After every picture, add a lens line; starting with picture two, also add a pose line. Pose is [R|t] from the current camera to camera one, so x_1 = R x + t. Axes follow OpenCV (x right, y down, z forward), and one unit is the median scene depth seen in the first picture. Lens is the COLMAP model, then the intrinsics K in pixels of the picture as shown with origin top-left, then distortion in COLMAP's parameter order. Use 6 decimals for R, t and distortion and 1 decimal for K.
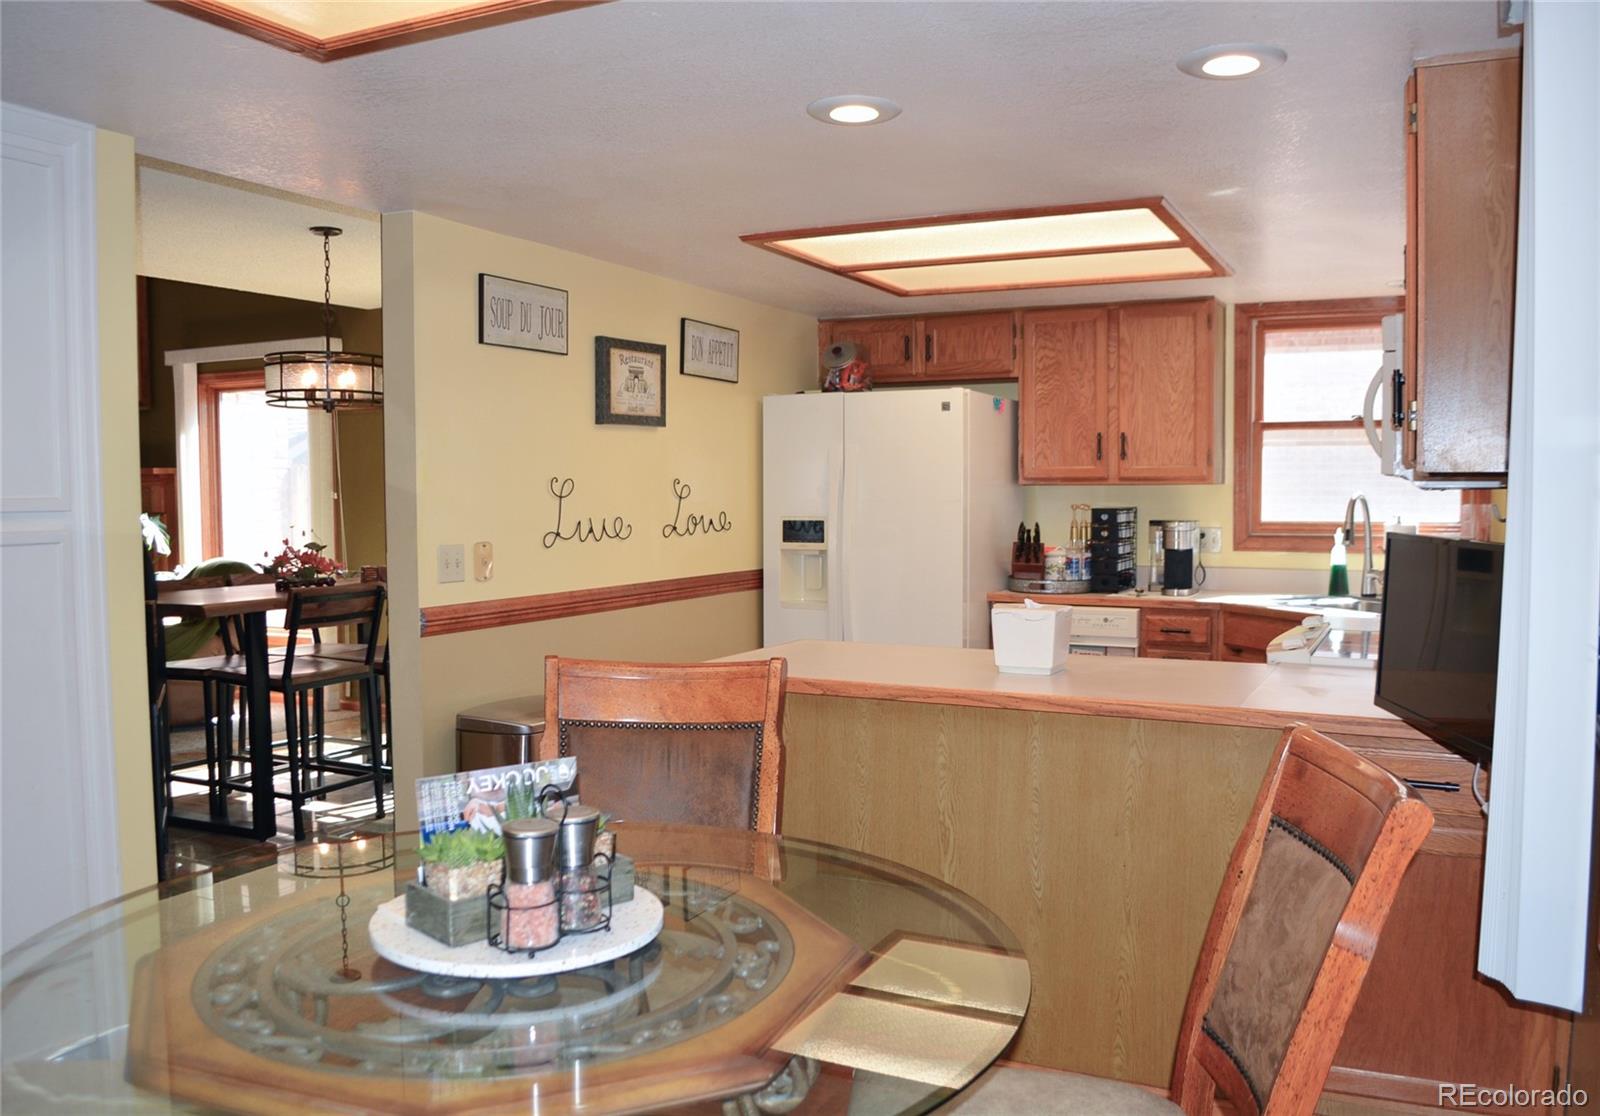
lens RADIAL K [[1375.1, 0, 800.0], [0, 1375.1, 558.0], [0, 0, 1]] dist [-0.077581, -0.001752]
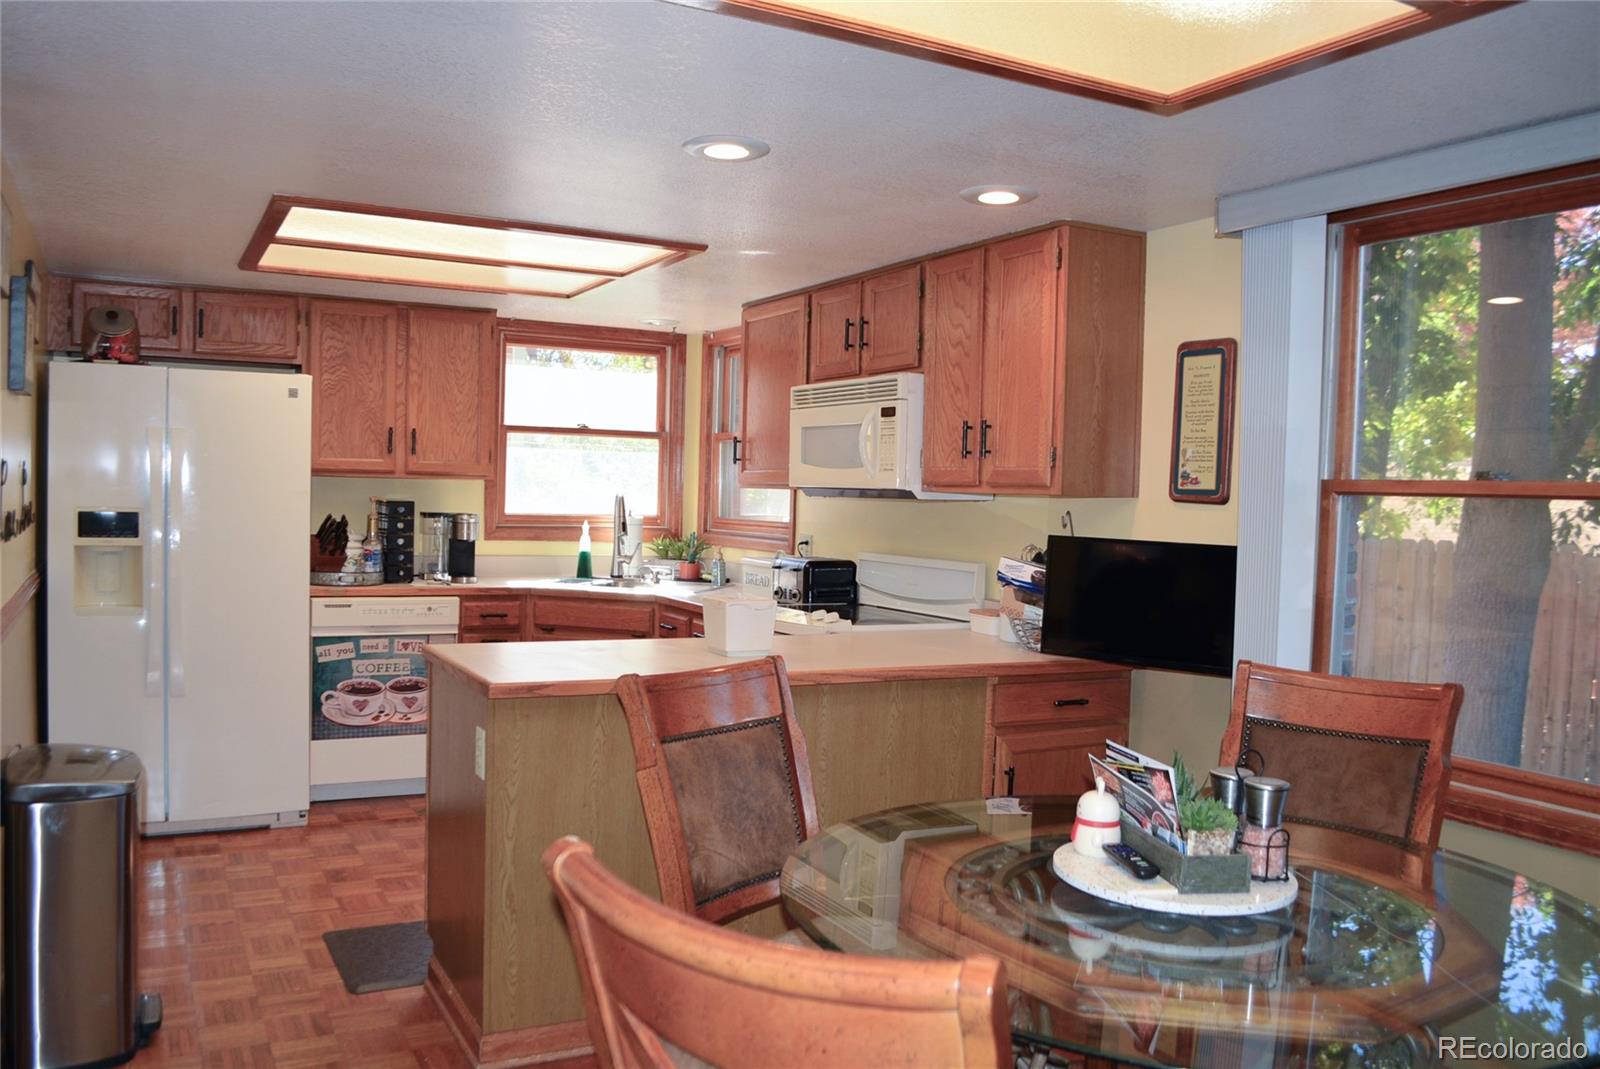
lens RADIAL K [[1313.7, 0, 799.4], [0, 1313.7, 545.0], [0, 0, 1]] dist [-0.081178, 0.010854]
pose [[0.574224, -0.015491, 0.818552, -0.406446], [0.008574, 0.999880, 0.012907, -0.013104], [-0.818654, -0.000393, 0.574288, 0.187485]]
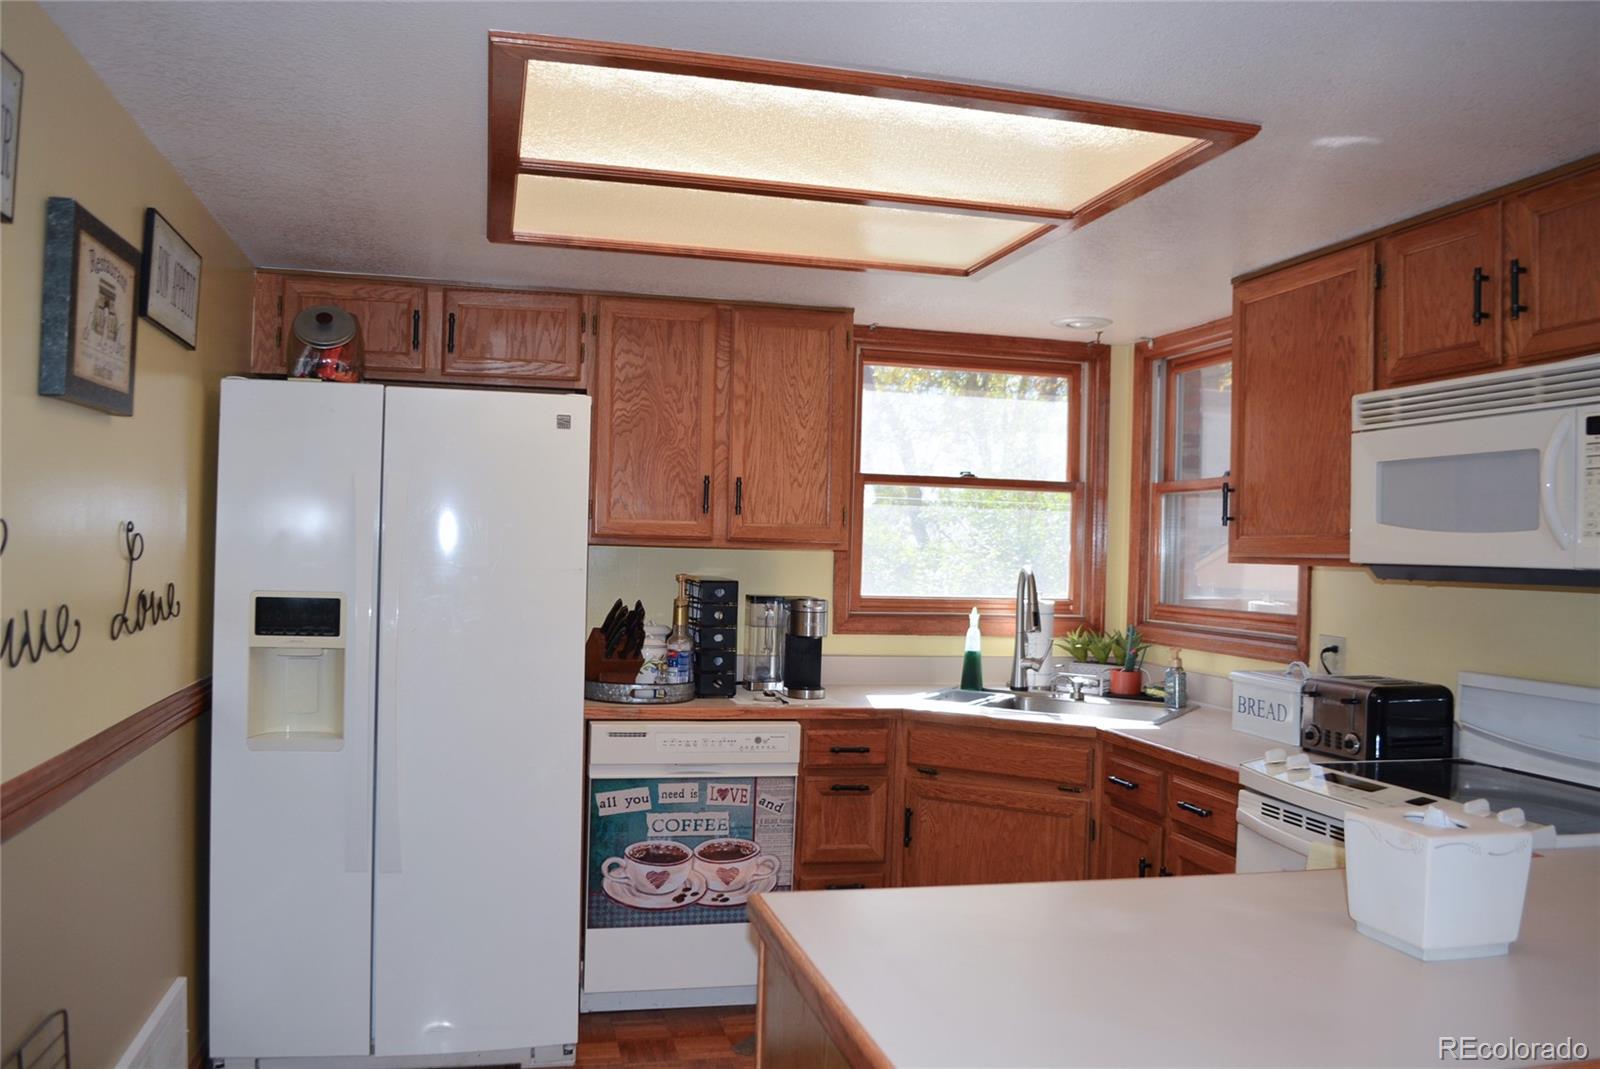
lens RADIAL K [[1282.0, 0, 777.4], [0, 1282.0, 534.6], [0, 0, 1]] dist [-0.067466, 0.006164]
pose [[0.764079, 0.028989, 0.644471, -0.189618], [0.000917, 0.998940, -0.046021, -0.029023], [-0.645122, 0.035754, 0.763243, 0.458020]]
